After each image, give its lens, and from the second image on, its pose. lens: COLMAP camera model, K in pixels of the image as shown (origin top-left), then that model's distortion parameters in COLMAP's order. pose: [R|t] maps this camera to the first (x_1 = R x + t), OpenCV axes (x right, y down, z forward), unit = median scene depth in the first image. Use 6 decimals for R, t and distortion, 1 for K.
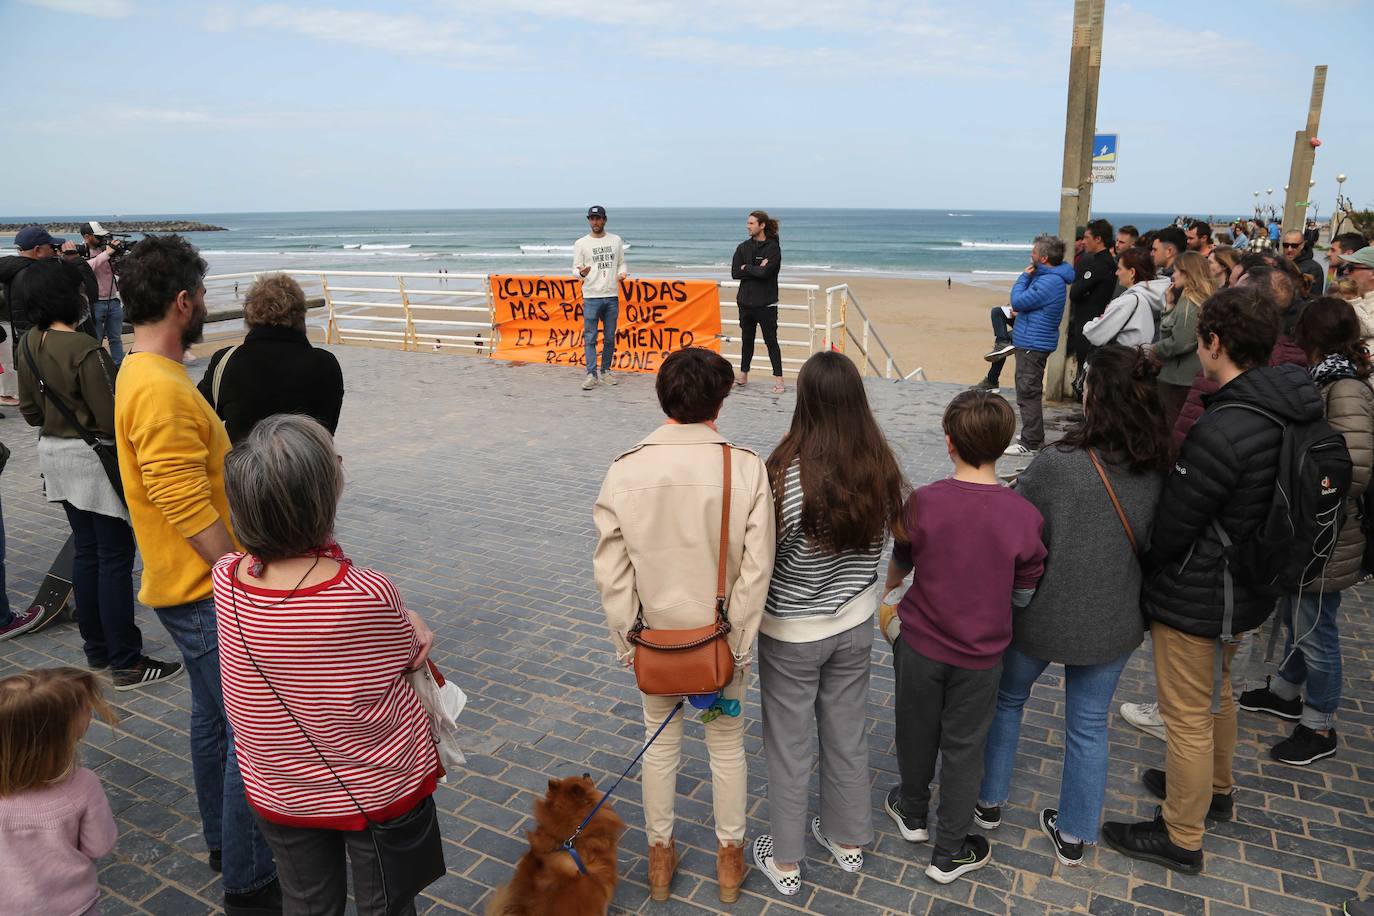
lens RADIAL K [[949.6, 0, 707.0], [0, 949.6, 456.1], [0, 0, 1]] dist [-0.127284, 0.092708]
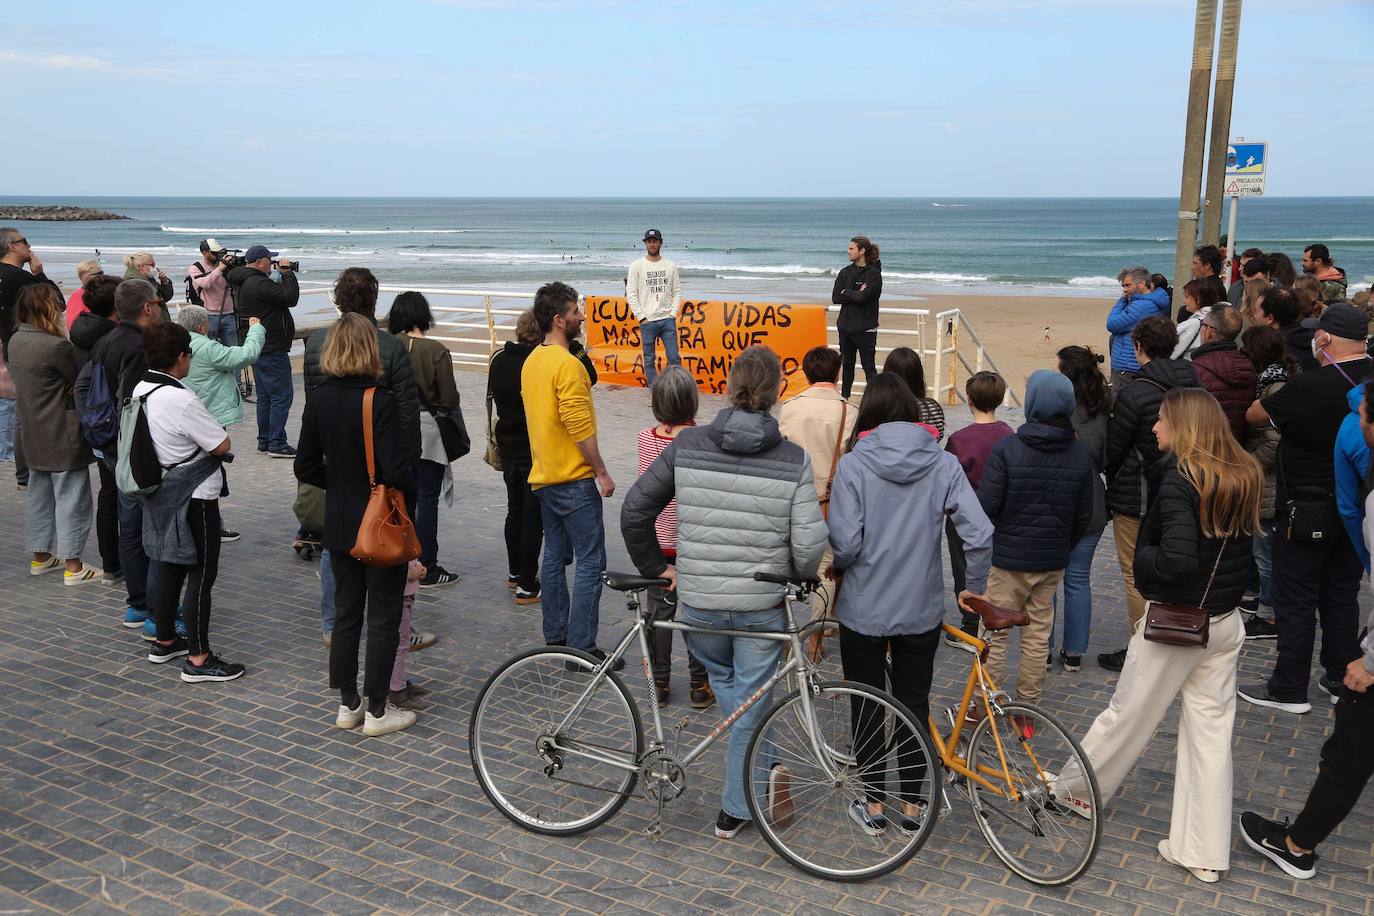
lens RADIAL K [[1274.5, 0, 688.2], [0, 1274.5, 473.0], [0, 0, 1]] dist [-0.010251, 0.100384]
pose [[0.996634, 0.016126, -0.080377, -0.021074], [-0.020004, 0.998662, -0.047677, 0.051069], [0.079501, 0.049125, 0.995624, -0.300977]]
